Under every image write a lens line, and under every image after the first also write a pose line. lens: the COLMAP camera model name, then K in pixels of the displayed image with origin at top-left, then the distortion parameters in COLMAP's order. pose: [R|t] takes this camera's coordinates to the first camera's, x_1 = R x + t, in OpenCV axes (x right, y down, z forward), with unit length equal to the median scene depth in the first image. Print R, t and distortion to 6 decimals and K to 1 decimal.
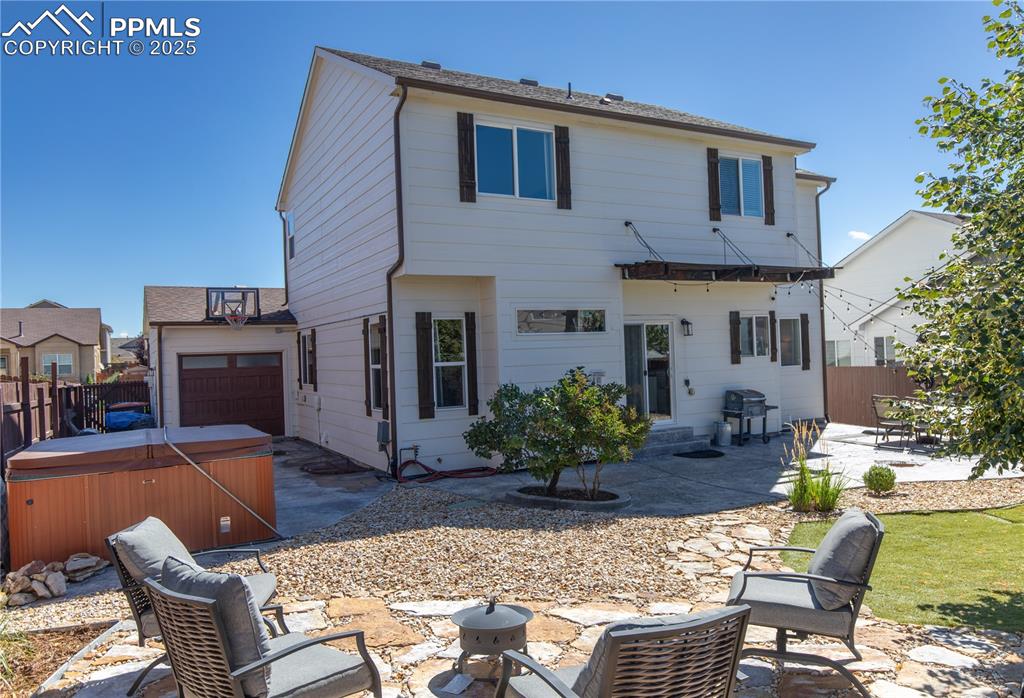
lens RADIAL K [[721.4, 0, 512.0], [0, 721.4, 349.0], [0, 0, 1]] dist [0.000739, -0.000135]
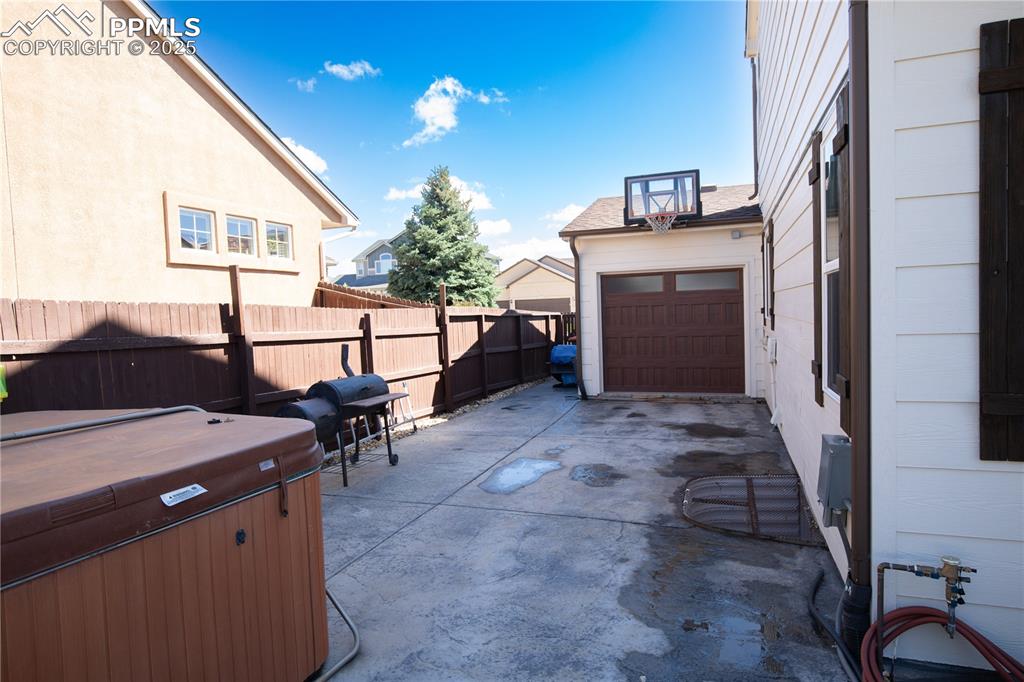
lens RADIAL K [[574.8, 0, 512.0], [0, 574.8, 341.0], [0, 0, 1]] dist [0.004284, 0.000127]
pose [[0.652587, 0.051526, -0.755960, -0.061777], [0.017347, 0.996408, 0.082889, 0.025982], [0.757515, -0.067206, 0.649349, 0.545989]]
